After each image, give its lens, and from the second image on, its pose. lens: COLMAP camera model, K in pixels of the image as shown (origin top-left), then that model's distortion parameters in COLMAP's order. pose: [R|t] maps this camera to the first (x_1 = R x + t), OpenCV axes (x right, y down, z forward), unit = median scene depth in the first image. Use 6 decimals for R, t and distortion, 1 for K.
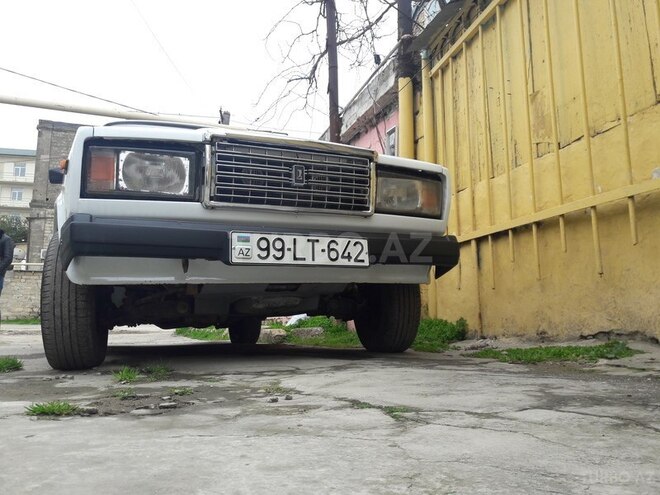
lens RADIAL K [[542.1, 0, 330.0], [0, 542.1, 247.5], [0, 0, 1]] dist [0.100411, -0.000286]
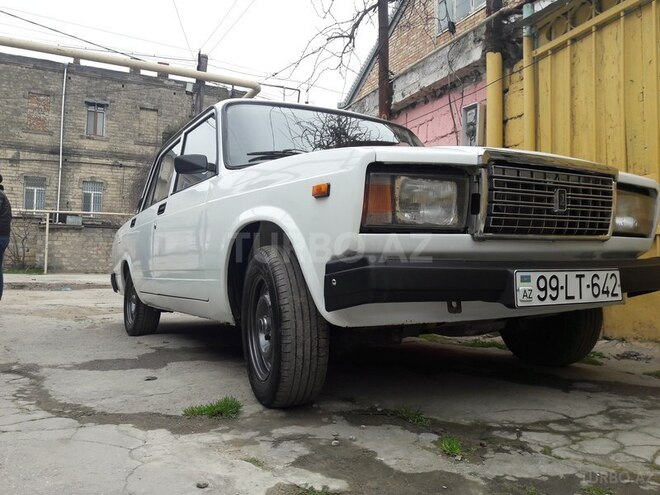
lens RADIAL K [[544.8, 0, 330.0], [0, 544.8, 247.5], [0, 0, 1]] dist [0.016068, 0.005954]
pose [[0.994549, 0.016296, 0.102991, -0.527745], [-0.026384, 0.994900, 0.097358, -0.134357], [-0.100880, -0.099545, 0.989906, 0.145622]]
